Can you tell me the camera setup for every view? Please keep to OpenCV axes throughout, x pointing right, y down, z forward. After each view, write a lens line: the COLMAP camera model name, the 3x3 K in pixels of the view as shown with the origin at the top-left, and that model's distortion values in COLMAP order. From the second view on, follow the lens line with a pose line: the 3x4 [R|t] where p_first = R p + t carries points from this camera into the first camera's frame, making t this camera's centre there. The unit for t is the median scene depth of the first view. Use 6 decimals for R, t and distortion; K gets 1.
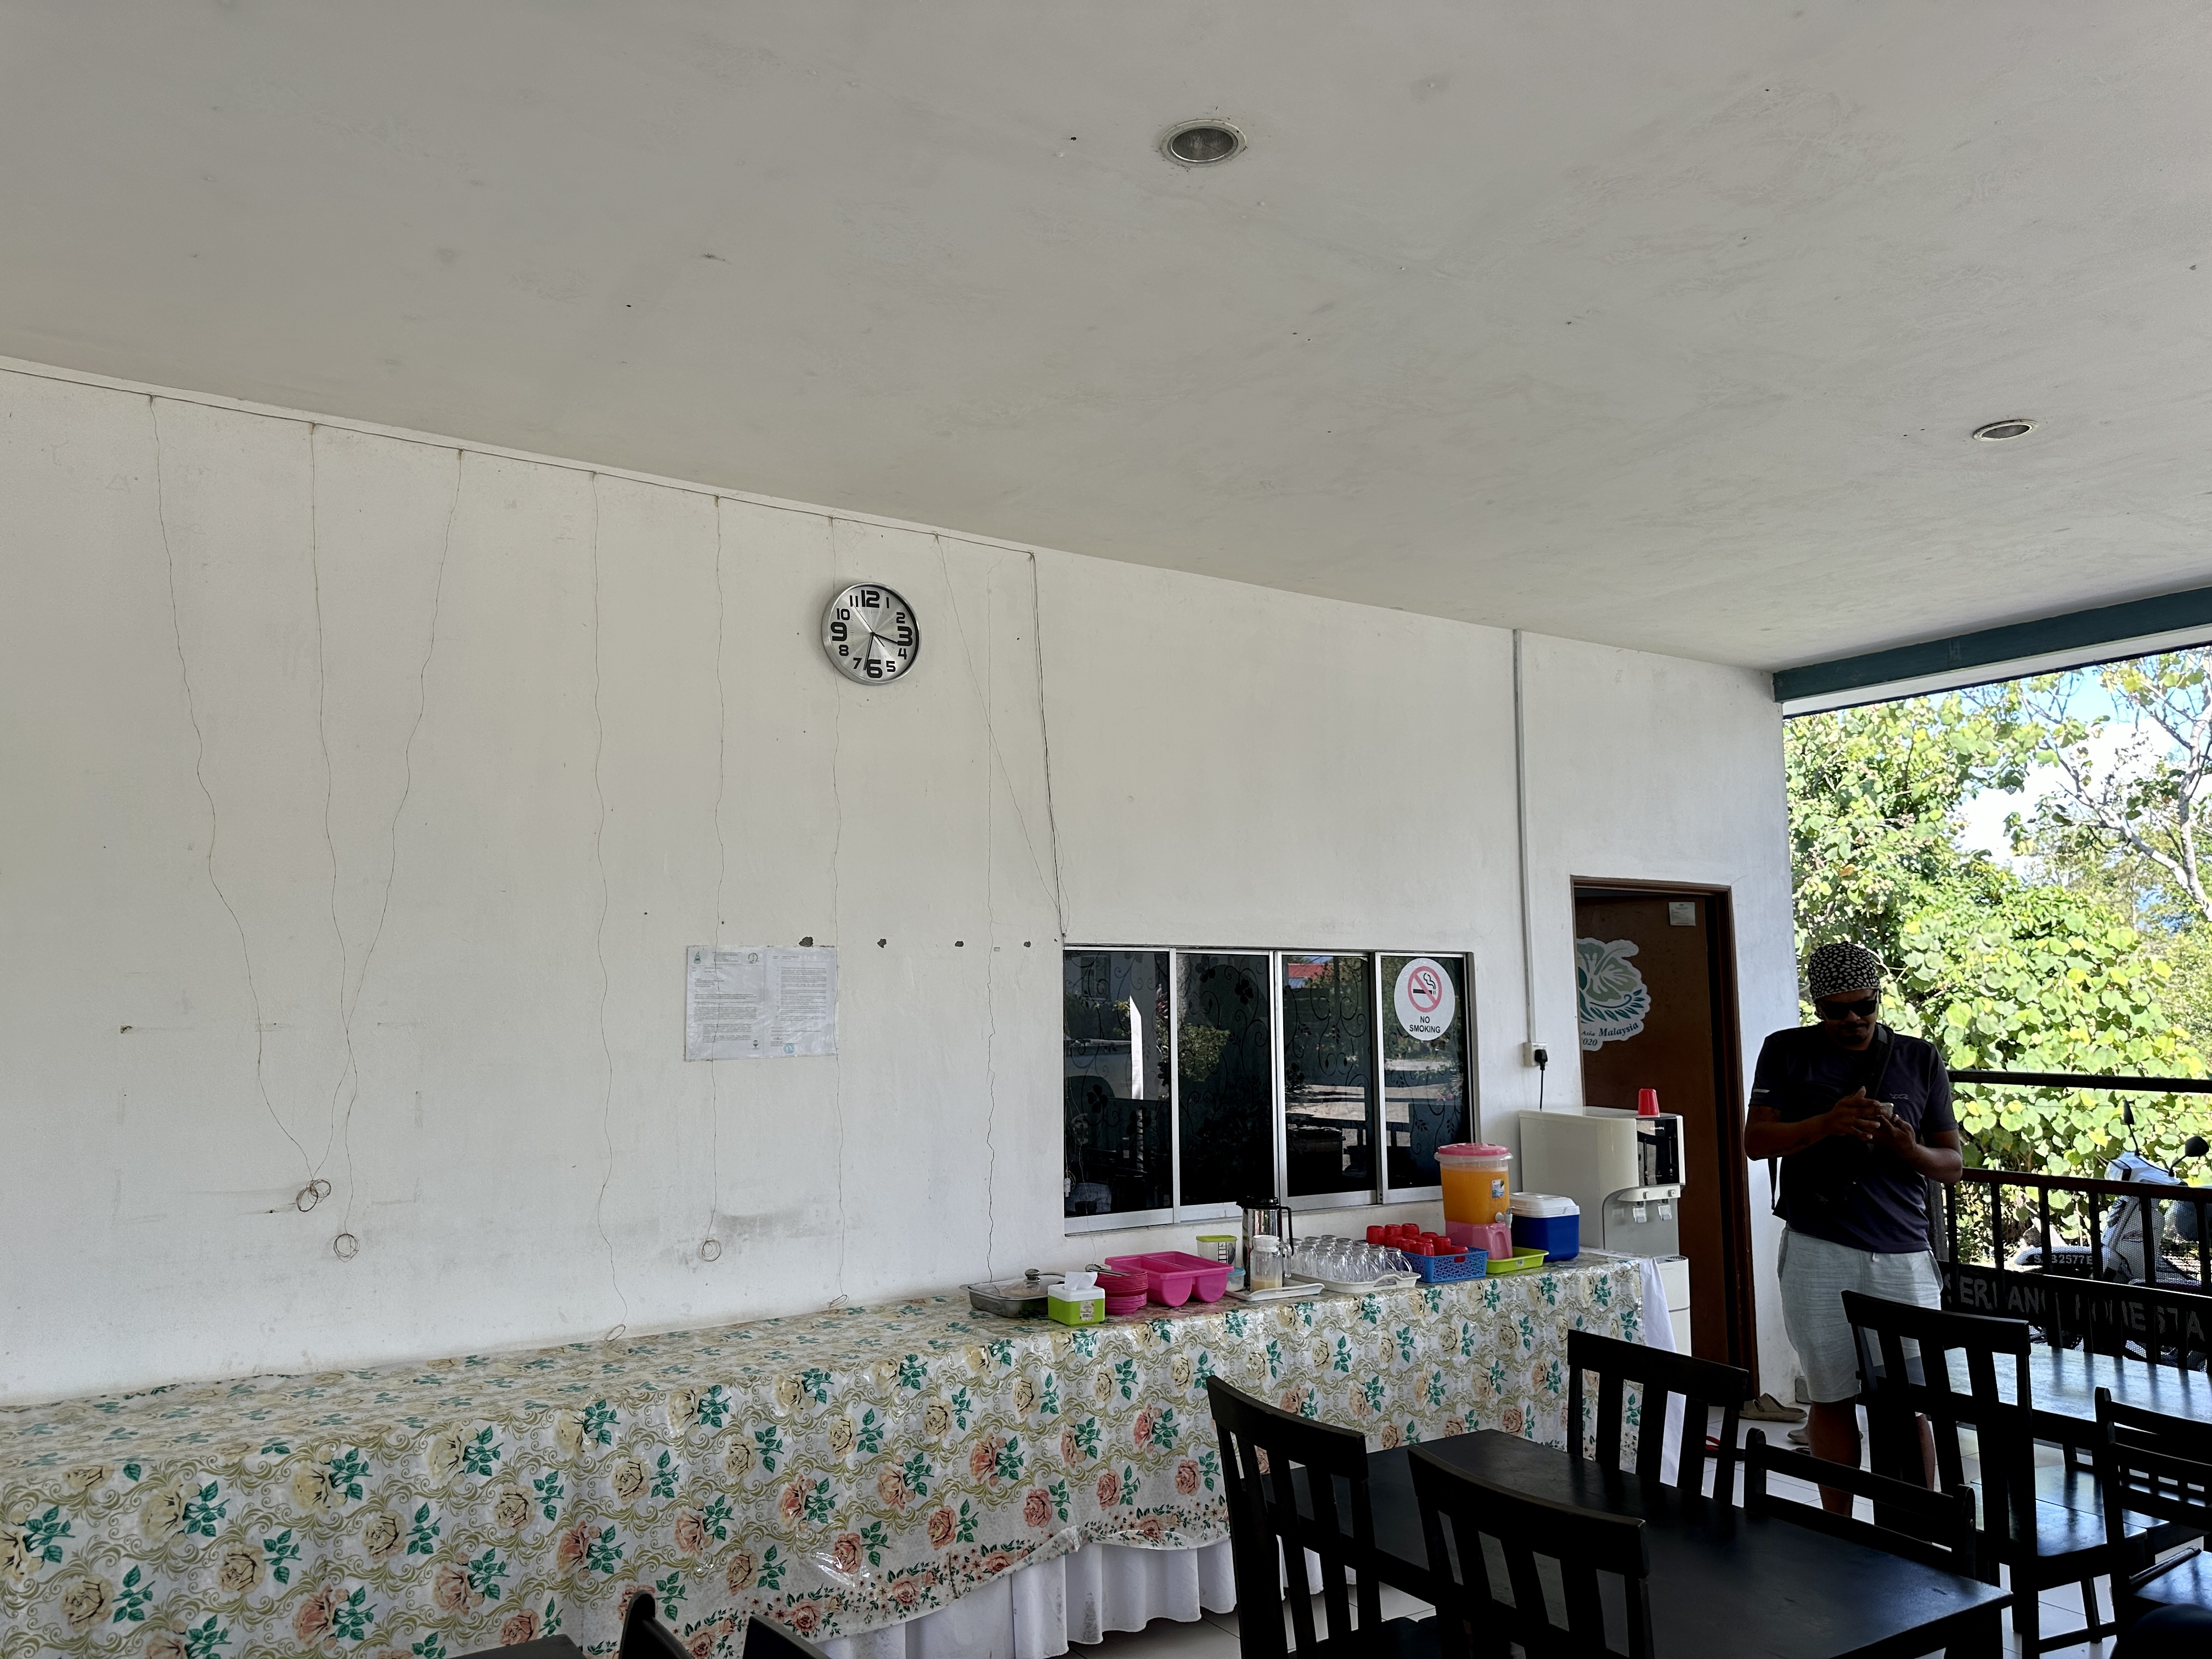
lens RADIAL K [[1555.0, 0, 1106.0], [0, 1555.0, 829.5], [0, 0, 1]] dist [0.004597, 0.000844]
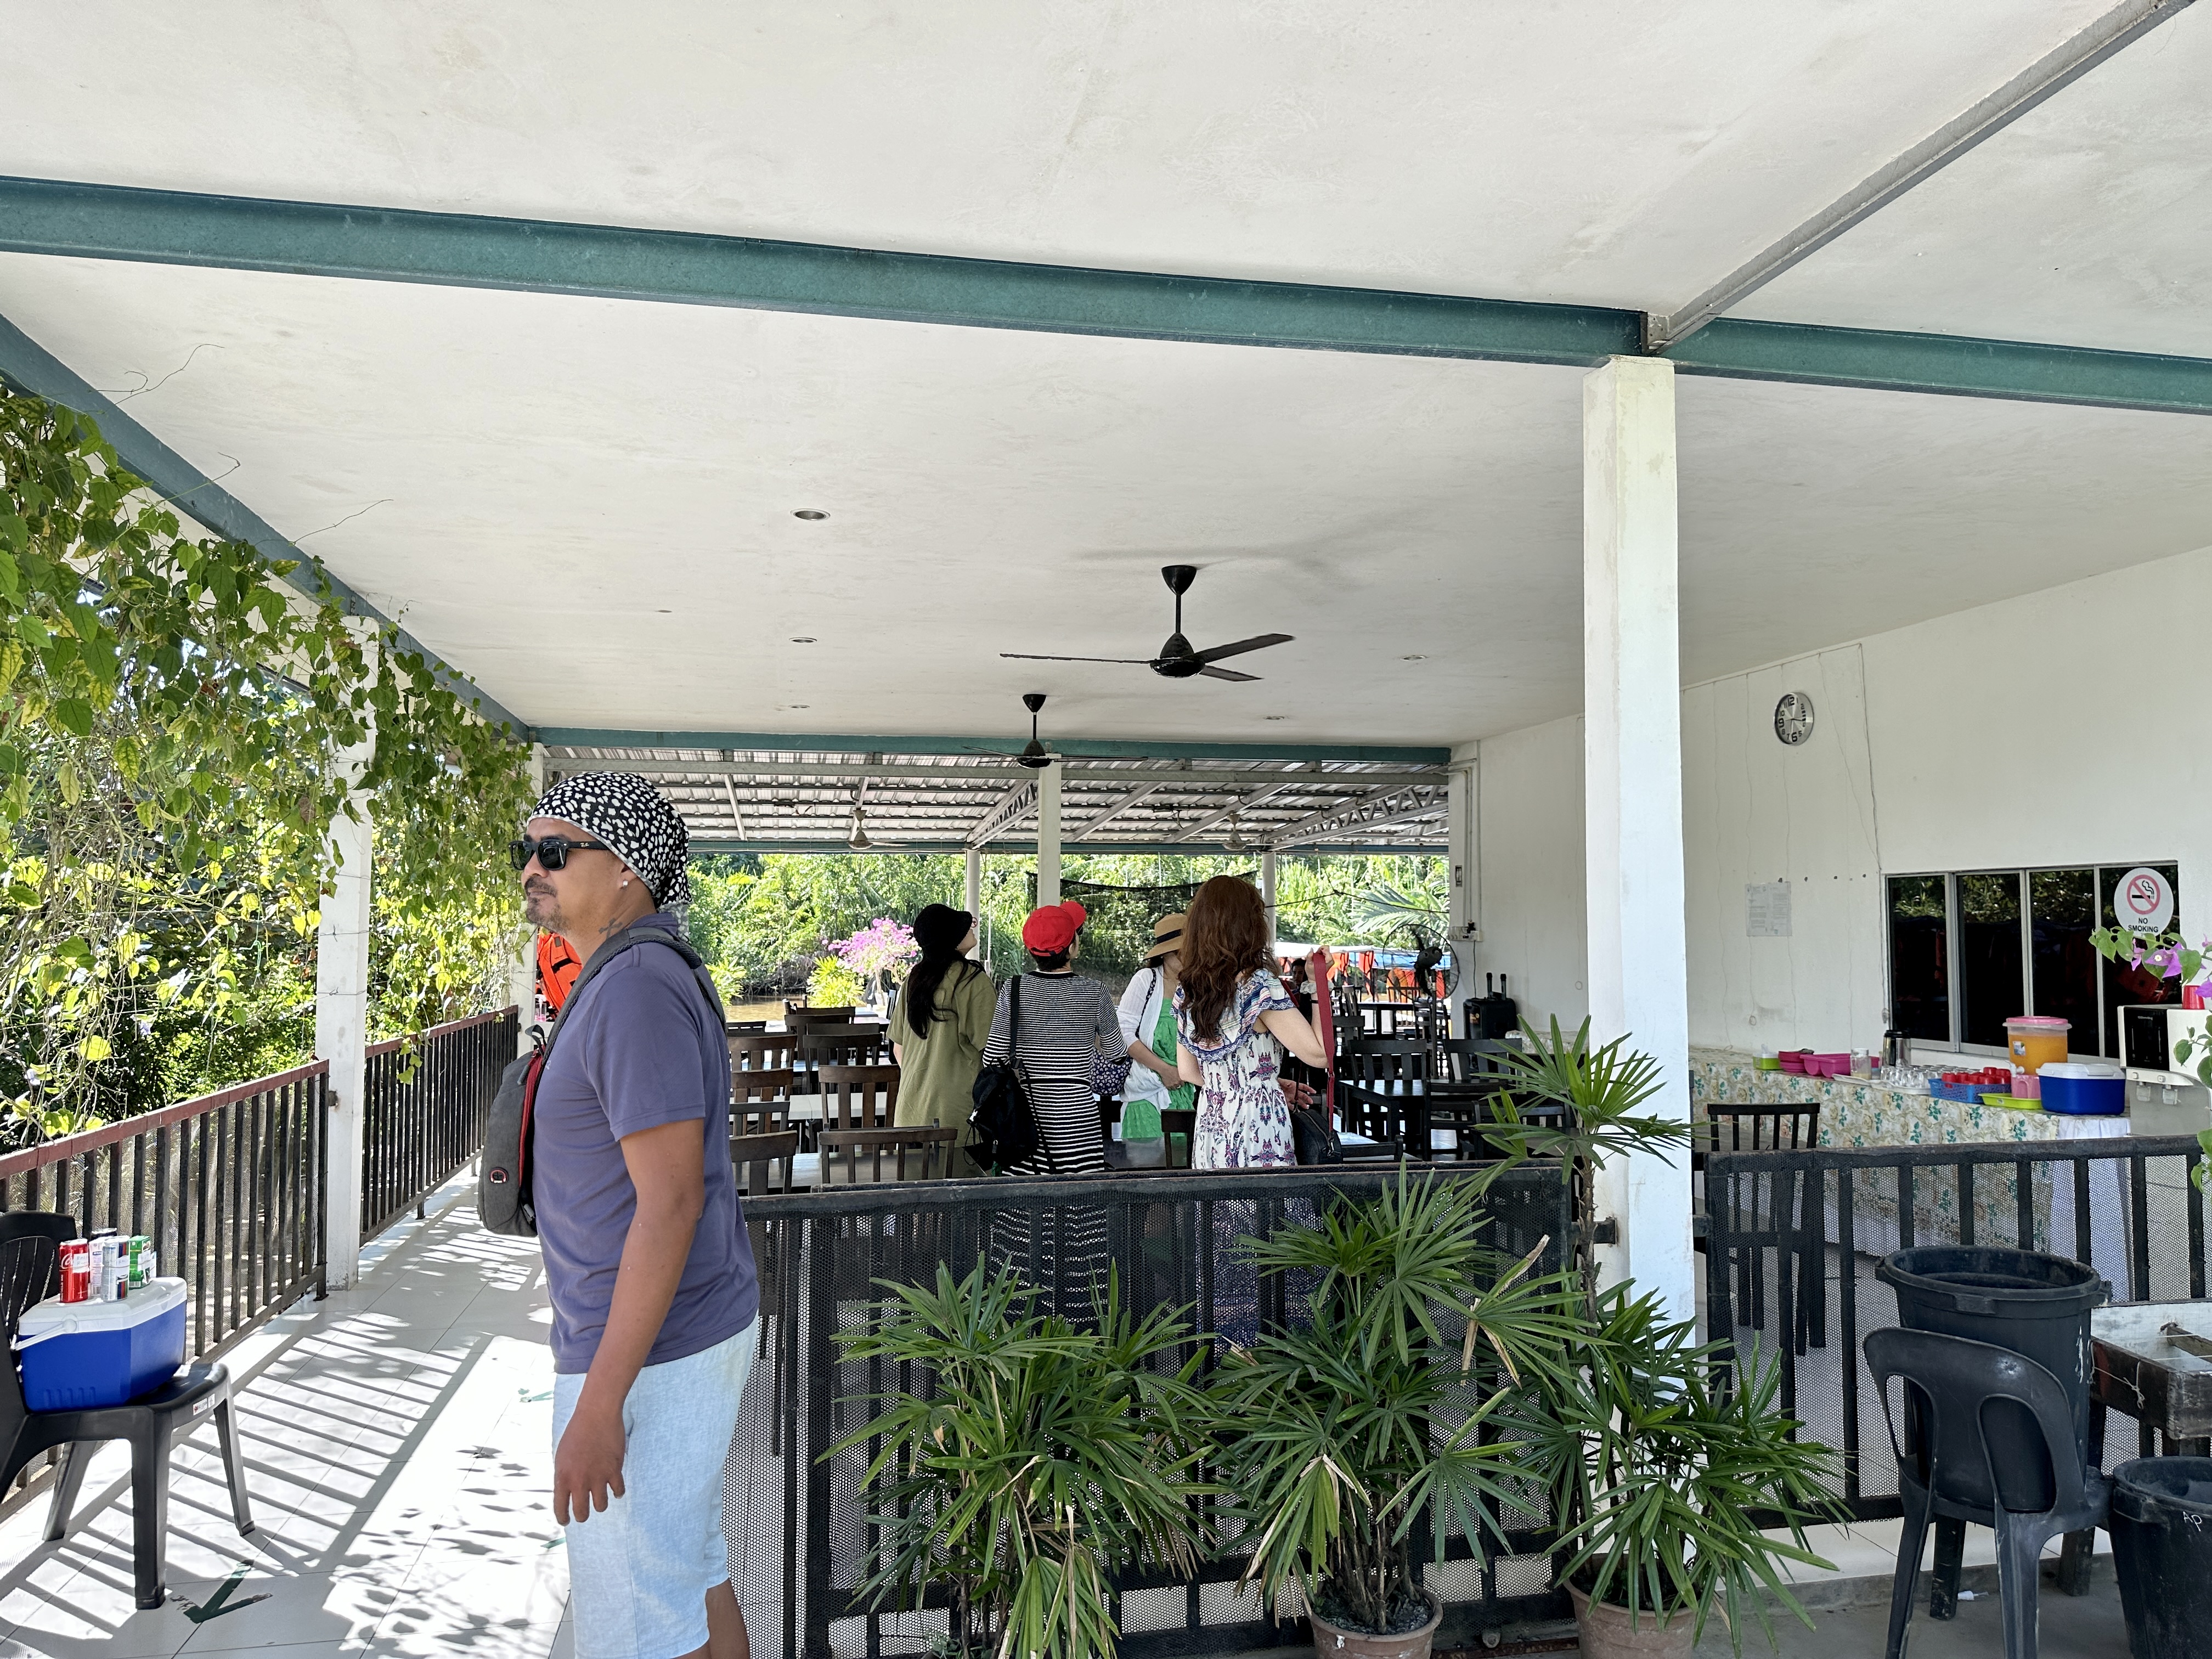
lens RADIAL K [[1555.0, 0, 1106.0], [0, 1555.0, 829.5], [0, 0, 1]] dist [0.004597, 0.000844]
pose [[-0.335184, -0.050135, -0.940818, 1.785893], [0.110978, 0.989530, -0.092269, 0.085735], [0.935594, -0.135337, -0.326111, 0.746581]]
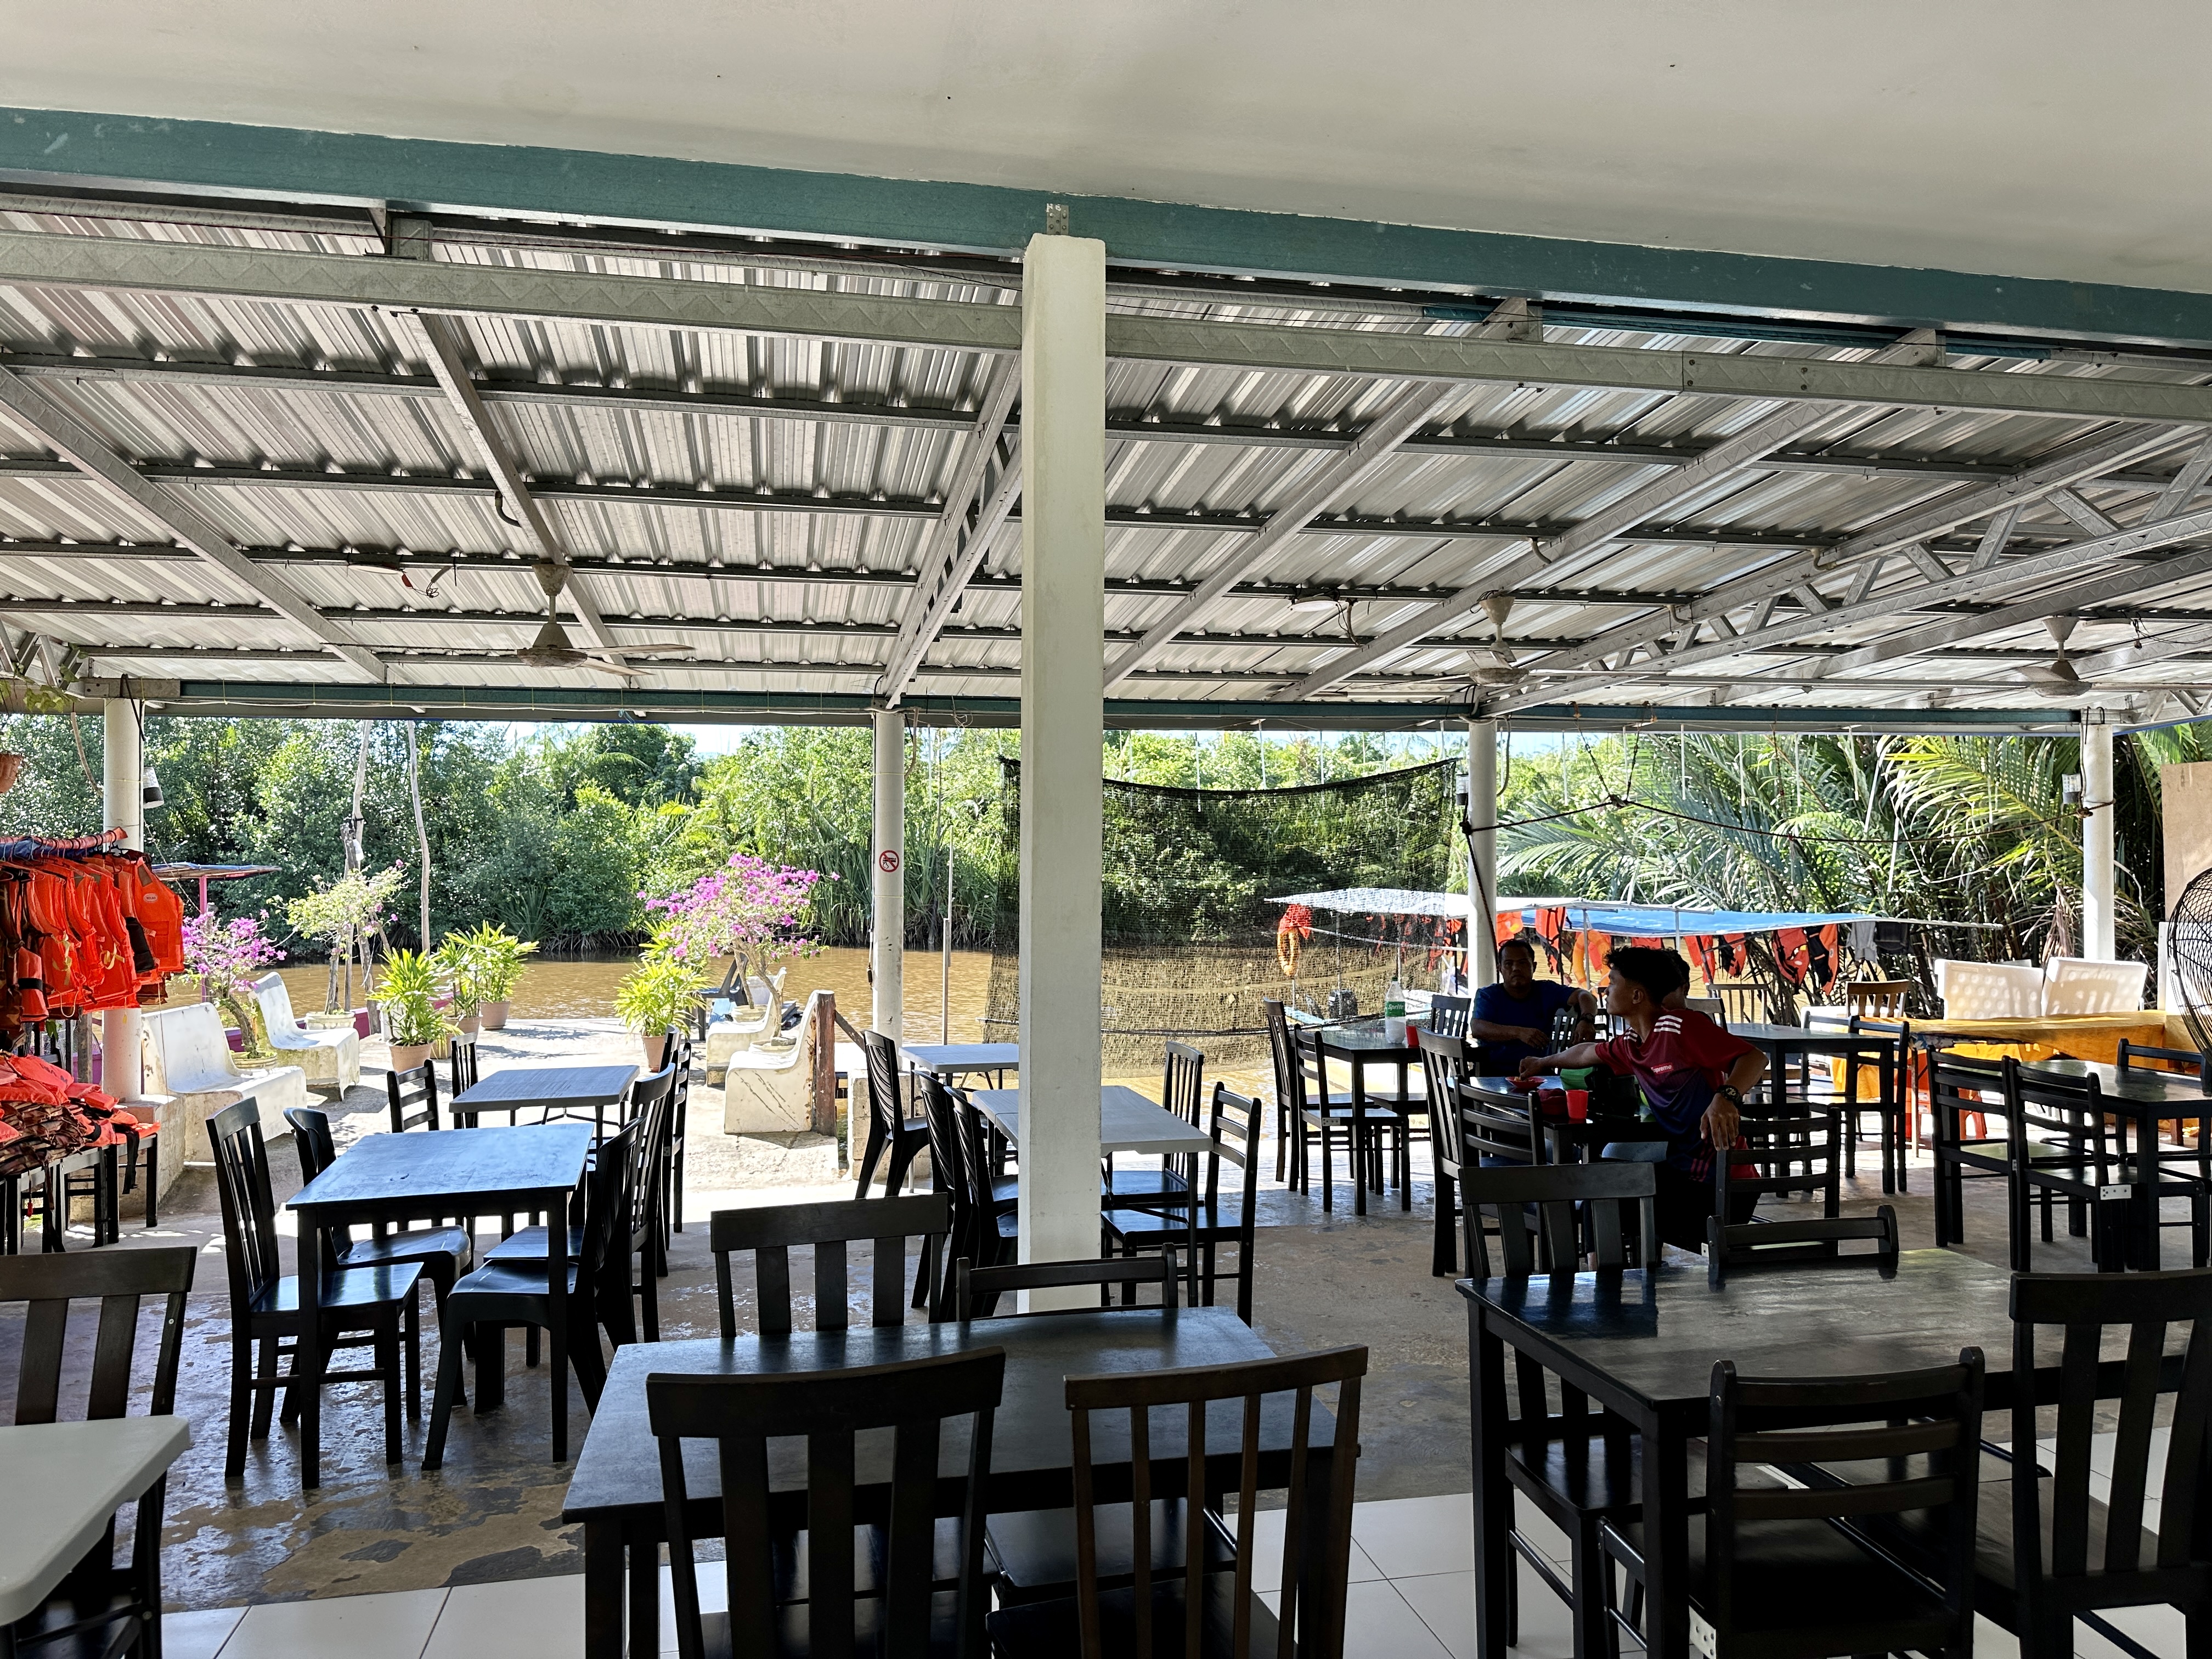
lens RADIAL K [[1555.0, 0, 1106.0], [0, 1555.0, 829.5], [0, 0, 1]] dist [0.004597, 0.000844]
pose [[-0.327549, -0.011868, -0.944760, 1.138627], [0.112407, 0.992330, -0.051437, 0.060038], [0.938124, -0.123046, -0.323702, 0.487430]]
